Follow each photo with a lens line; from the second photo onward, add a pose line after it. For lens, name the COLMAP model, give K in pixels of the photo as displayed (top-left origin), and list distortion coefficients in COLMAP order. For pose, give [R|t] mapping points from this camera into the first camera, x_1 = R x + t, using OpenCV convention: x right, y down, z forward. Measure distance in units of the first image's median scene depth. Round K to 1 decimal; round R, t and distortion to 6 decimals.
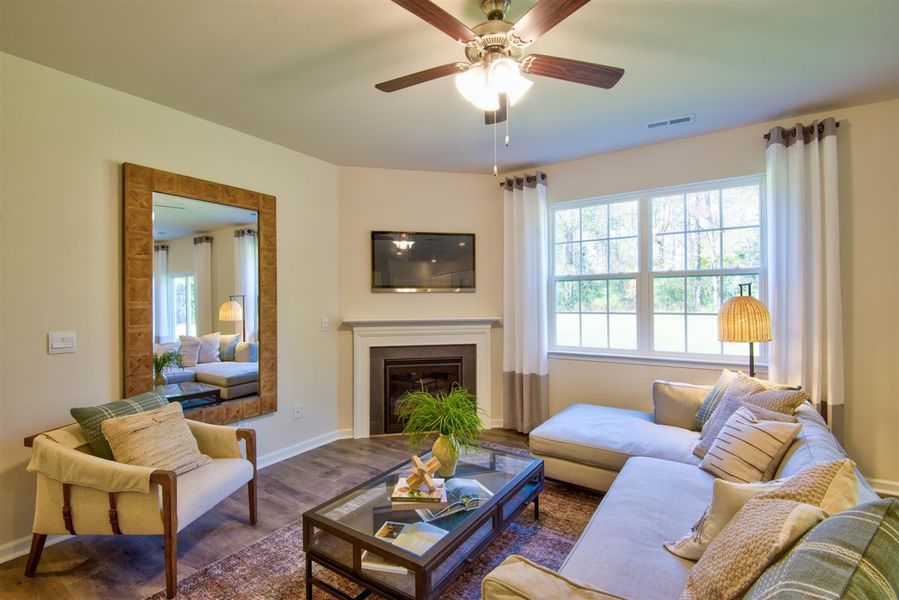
lens RADIAL K [[412.7, 0, 450.7], [0, 412.7, 302.2], [0, 0, 1]] dist [0.006082, -0.012986]
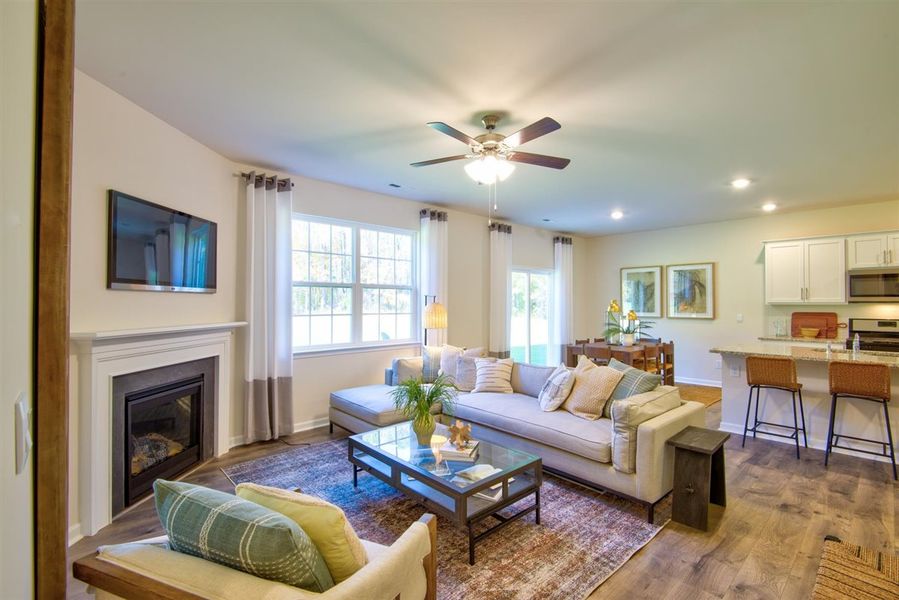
lens RADIAL K [[412.7, 0, 450.2], [0, 412.7, 304.7], [0, 0, 1]] dist [0.006082, -0.012986]
pose [[0.233688, 0.007701, 0.972281, -0.815901], [0.001413, 0.999965, -0.008260, 0.007227], [-0.972311, 0.003304, 0.233669, 0.432964]]
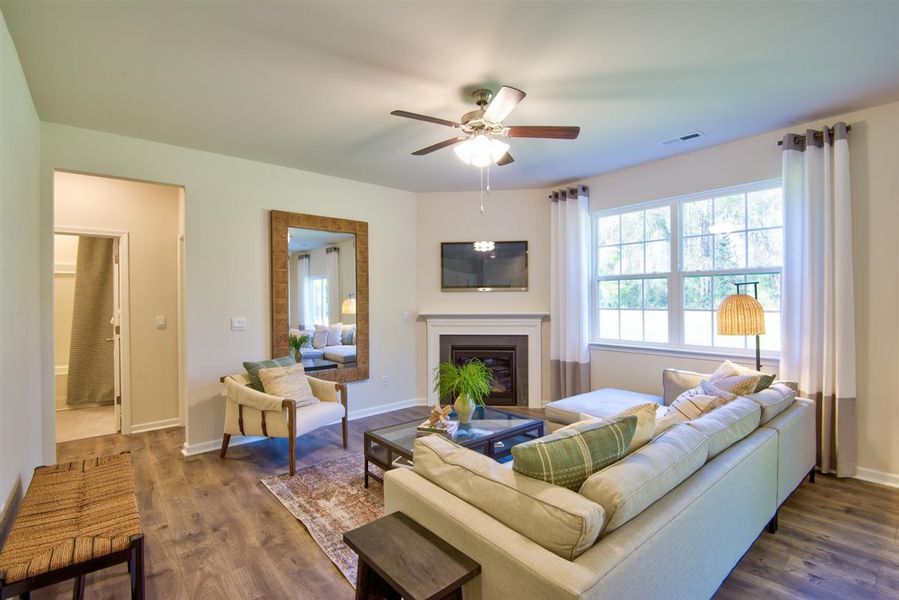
lens RADIAL K [[412.7, 0, 448.1], [0, 412.7, 302.9], [0, 0, 1]] dist [0.006082, -0.012986]
pose [[0.957688, 0.003628, -0.287786, 0.228198], [-0.001342, 0.999966, 0.008141, 0.000781], [0.287805, -0.007411, 0.957660, -0.236987]]
